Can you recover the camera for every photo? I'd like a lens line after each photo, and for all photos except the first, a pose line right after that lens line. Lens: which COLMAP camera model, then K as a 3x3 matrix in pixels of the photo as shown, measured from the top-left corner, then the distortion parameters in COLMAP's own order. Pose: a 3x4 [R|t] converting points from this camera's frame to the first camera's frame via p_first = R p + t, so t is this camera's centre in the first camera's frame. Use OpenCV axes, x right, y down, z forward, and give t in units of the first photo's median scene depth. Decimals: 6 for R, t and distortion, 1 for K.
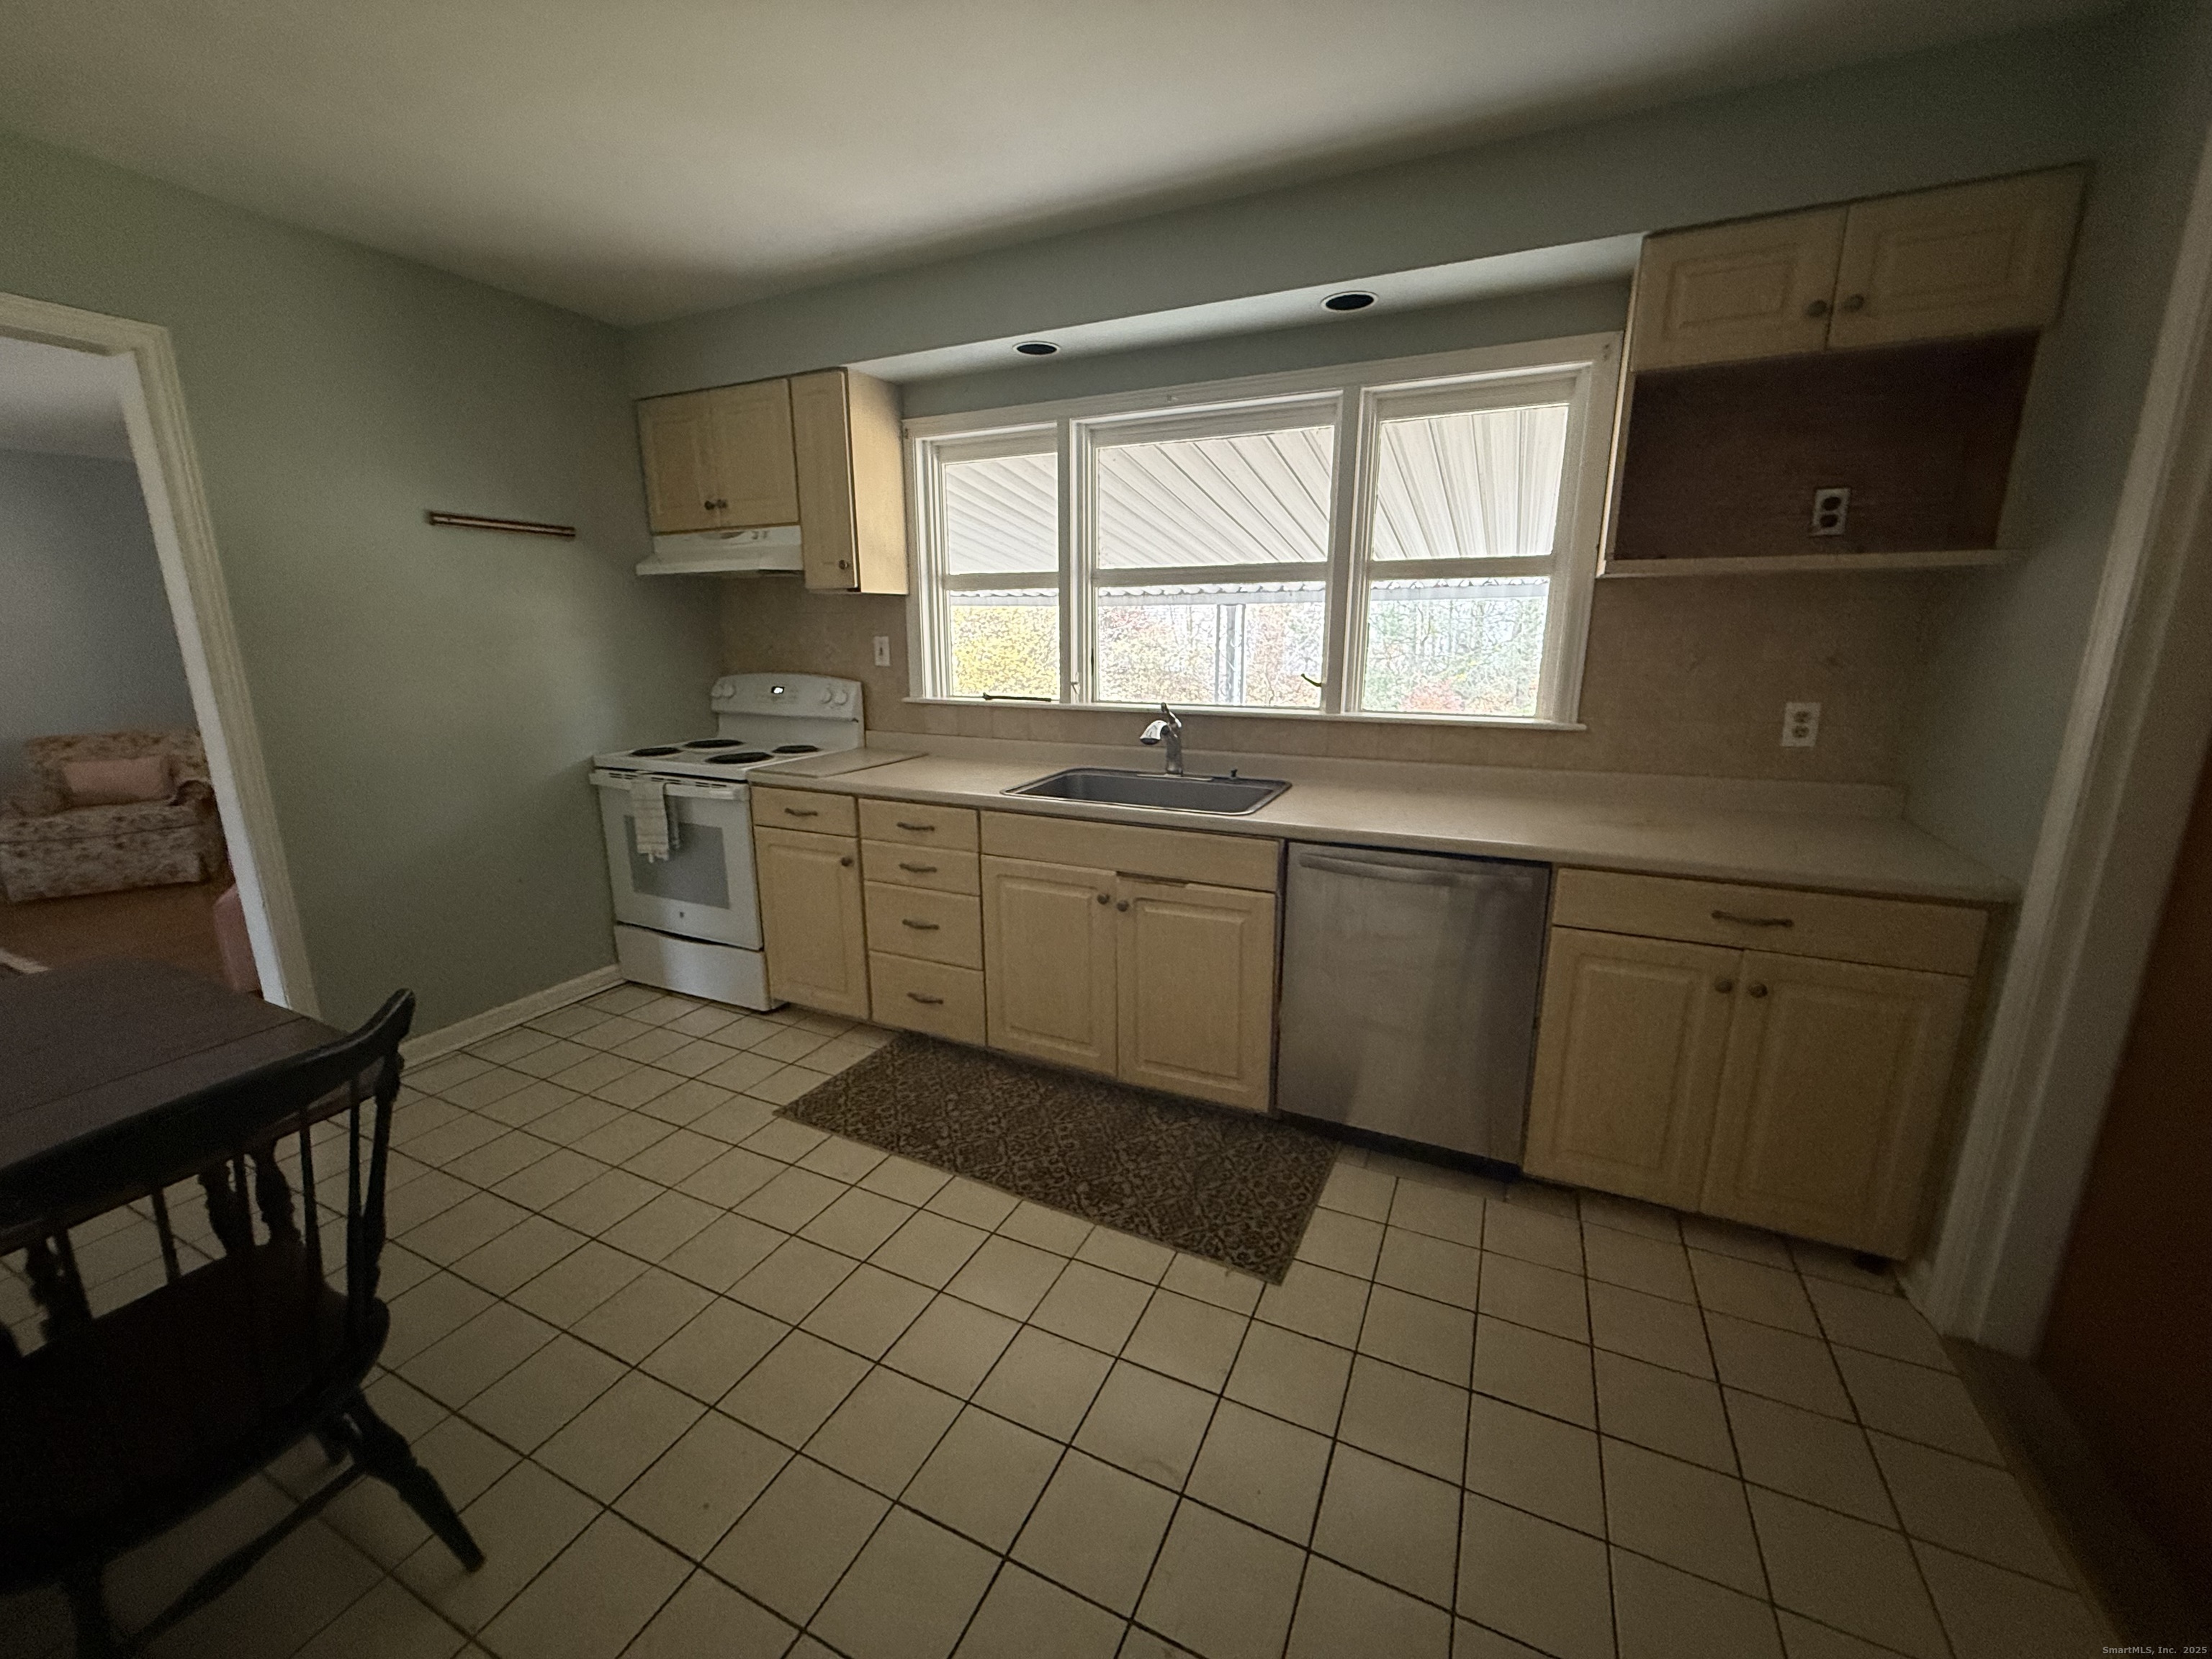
lens RADIAL K [[886.9, 0, 1107.3], [0, 886.9, 832.9], [0, 0, 1]] dist [0.002111, 0.000327]
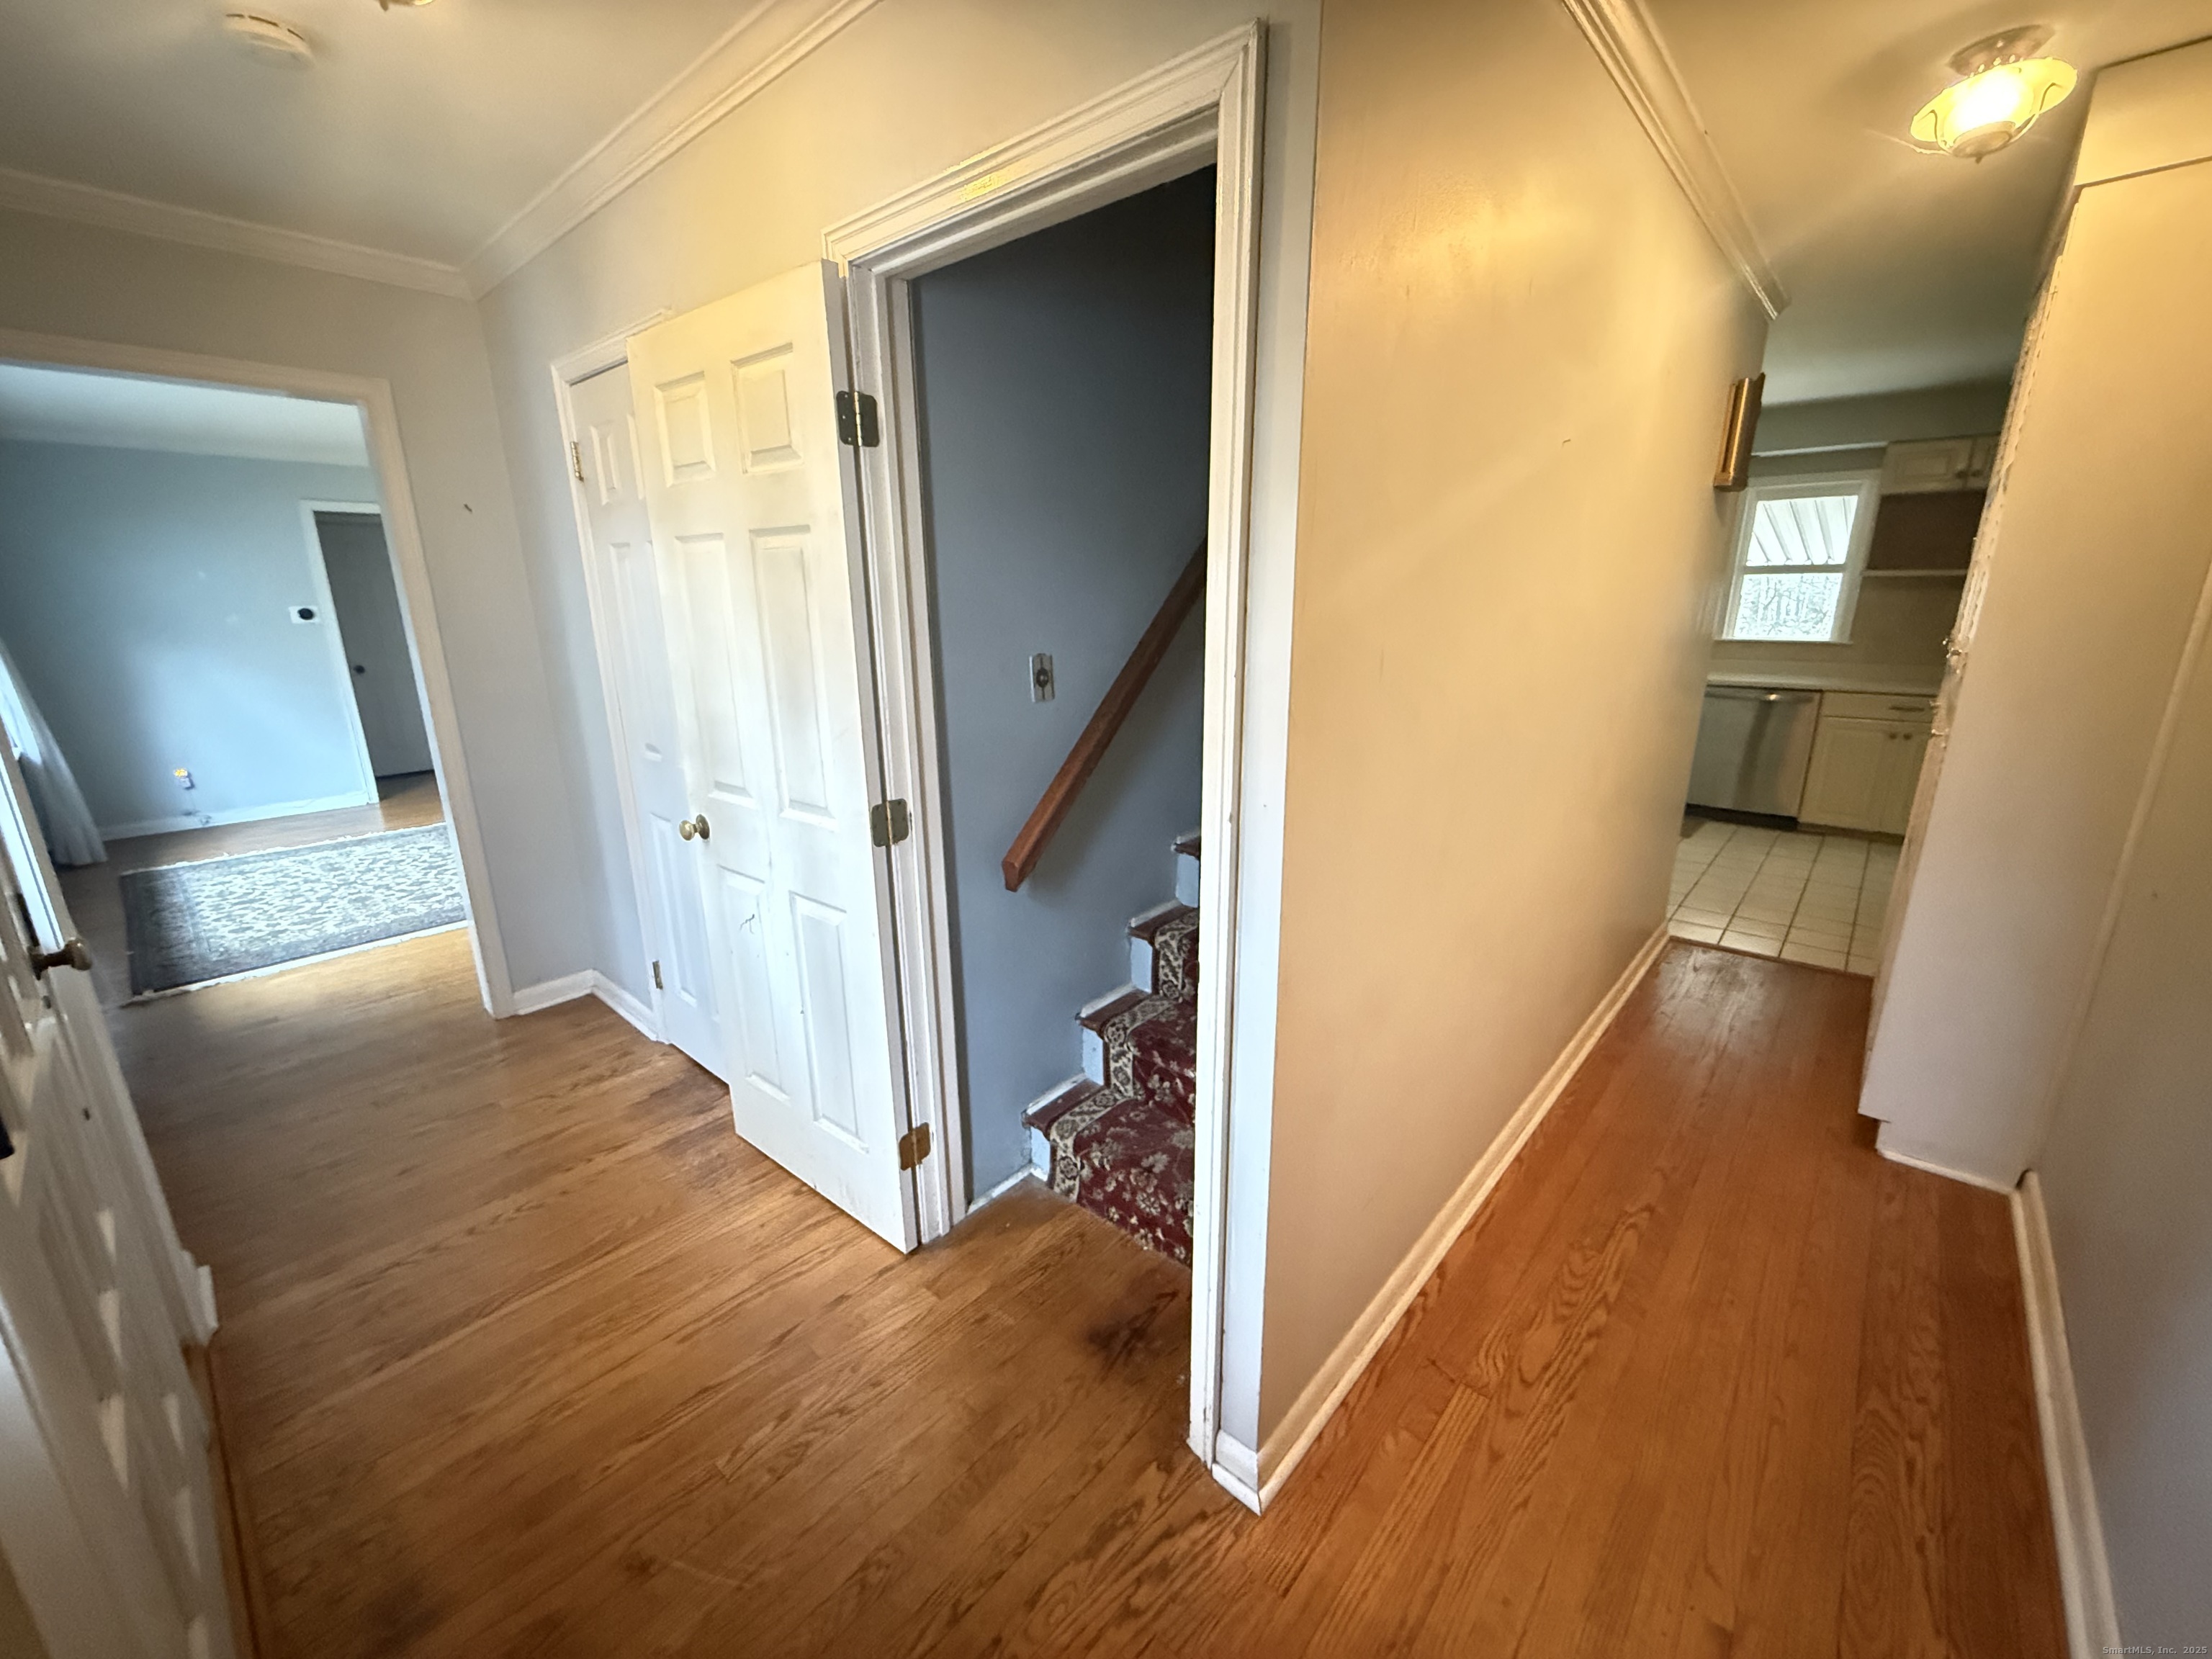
lens RADIAL K [[886.9, 0, 1103.0], [0, 886.9, 826.8], [0, 0, 1]] dist [0.002111, 0.000327]
pose [[0.960984, 0.072766, -0.266861, -0.637666], [-0.061479, 0.996834, 0.050421, 0.343282], [0.269685, -0.032048, 0.962415, -1.659764]]
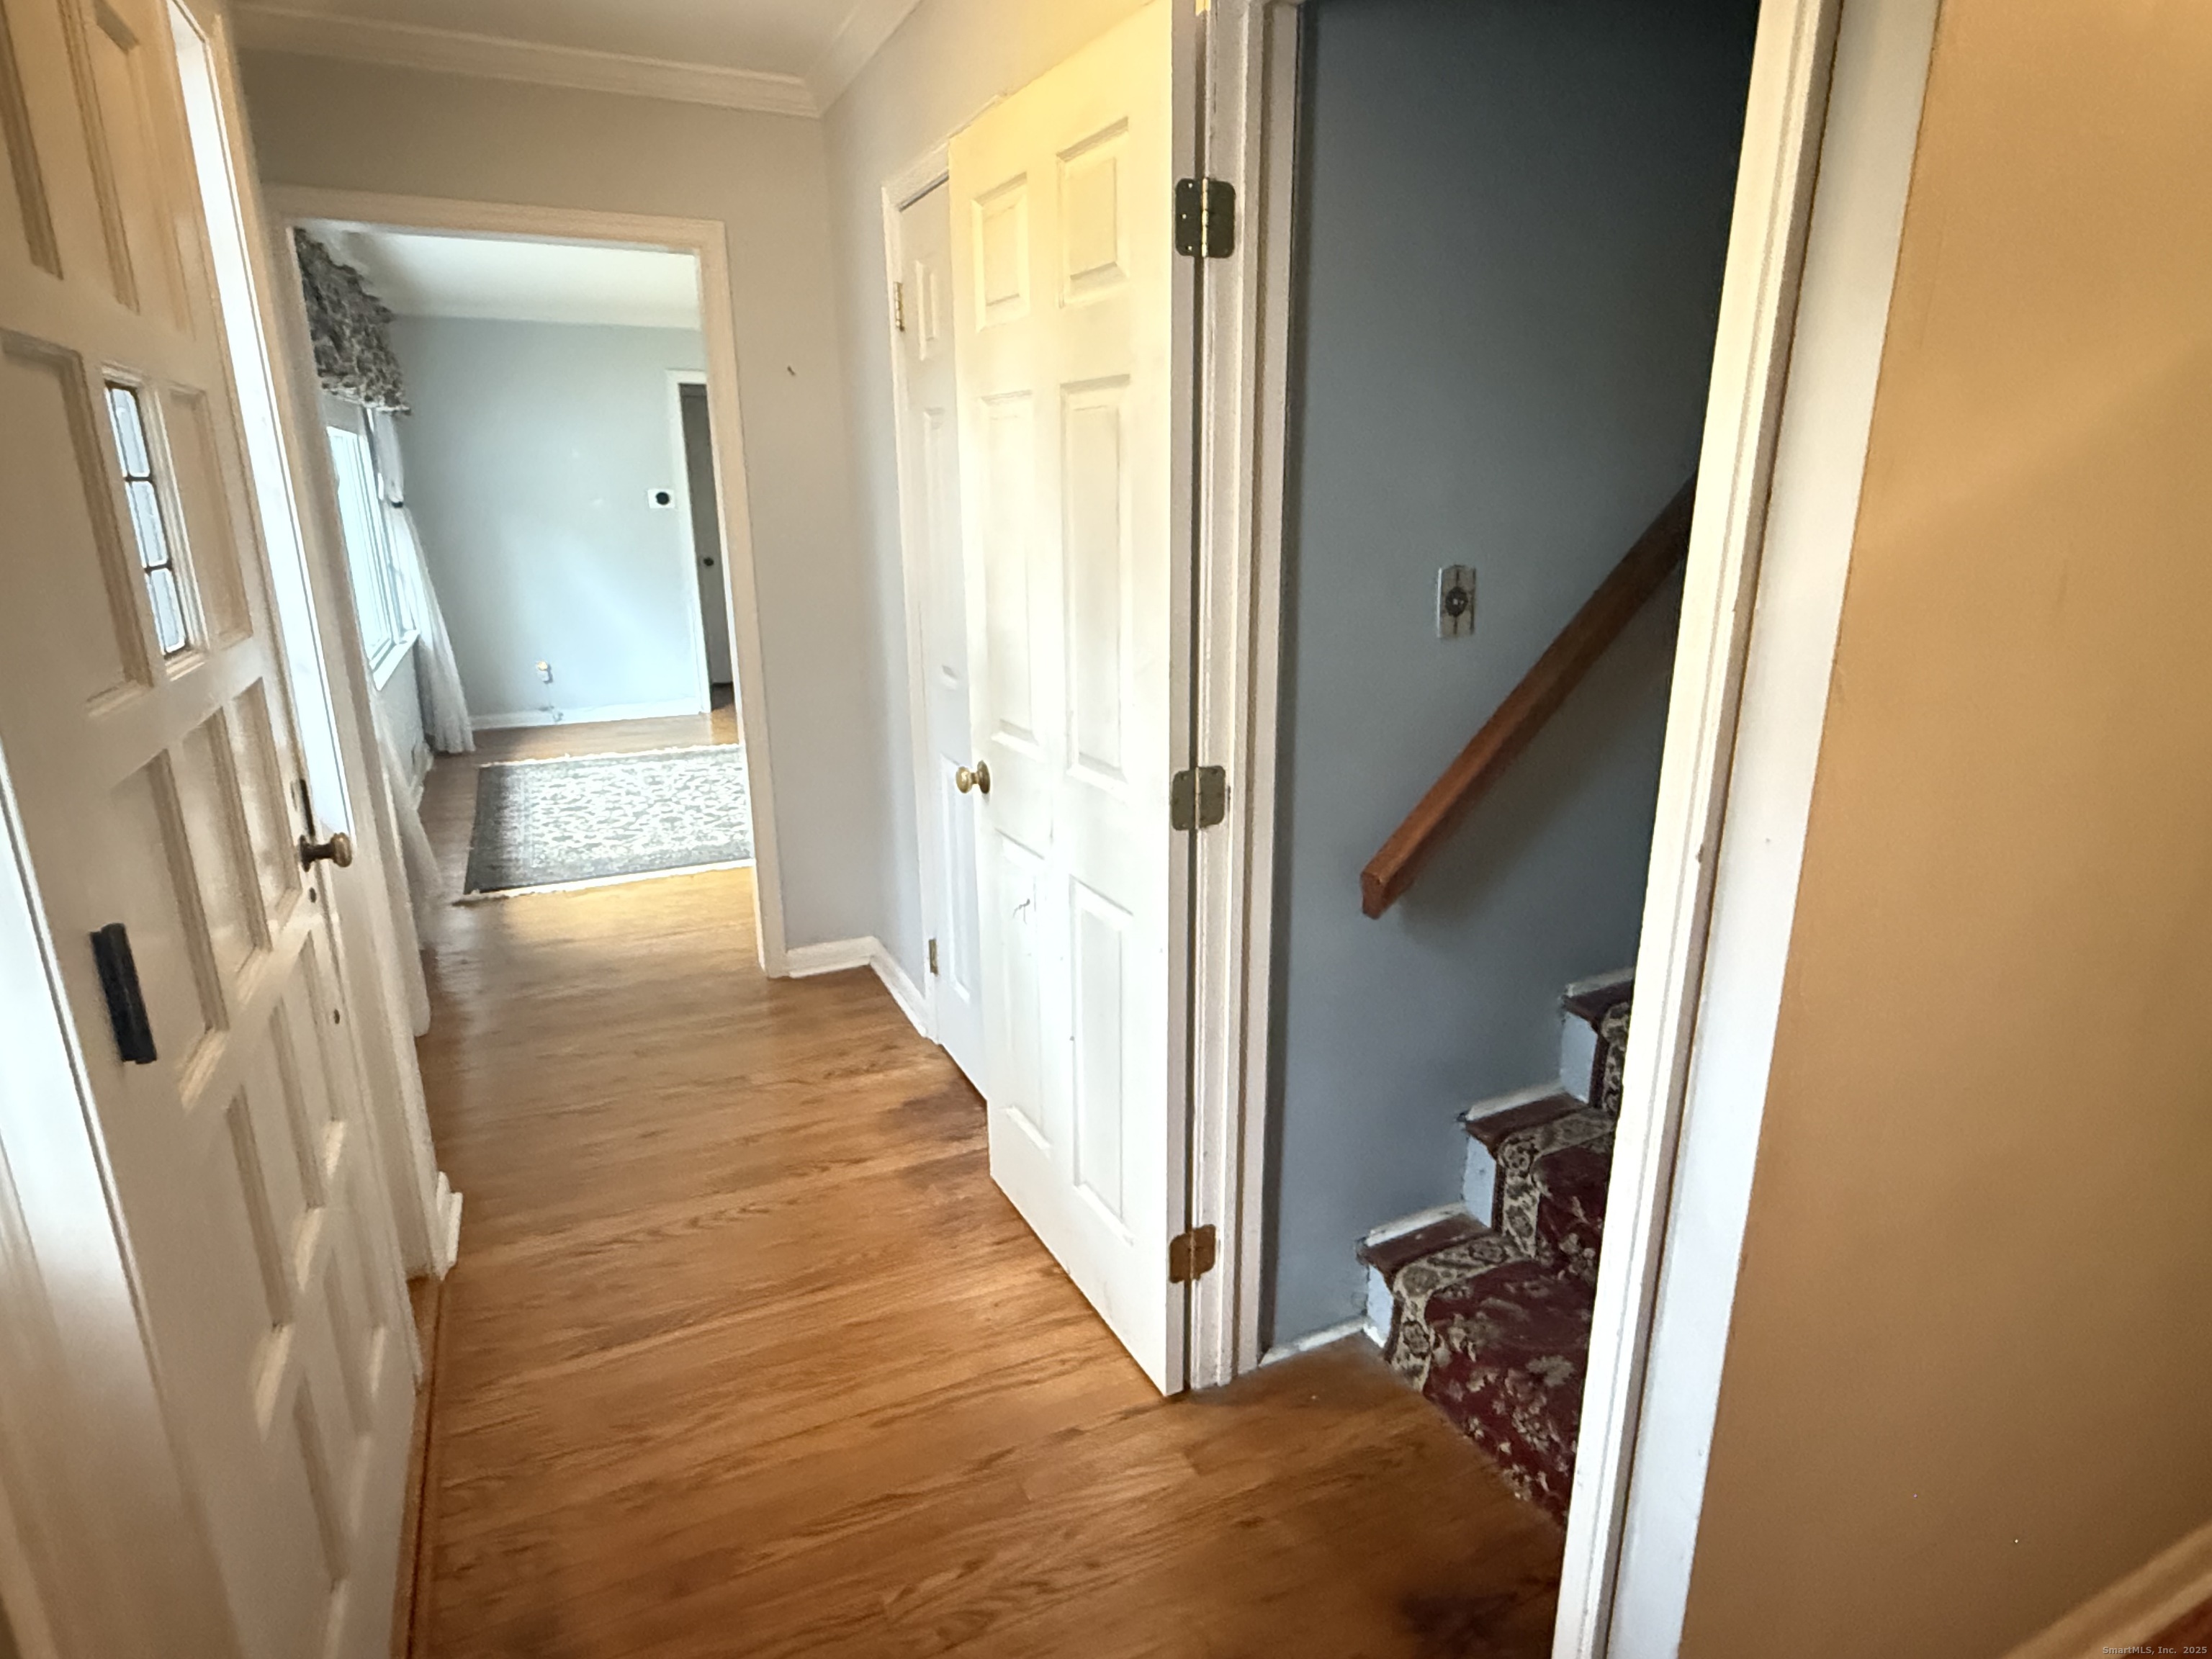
lens RADIAL K [[1217.0, 0, 1105.0], [0, 1217.0, 827.1], [0, 0, 1]] dist [0.001154, 0.001078]
pose [[0.773913, 0.179897, -0.607203, -0.449663], [-0.142139, 0.983685, 0.110274, 0.275845], [0.617135, 0.000965, 0.786857, -1.181260]]
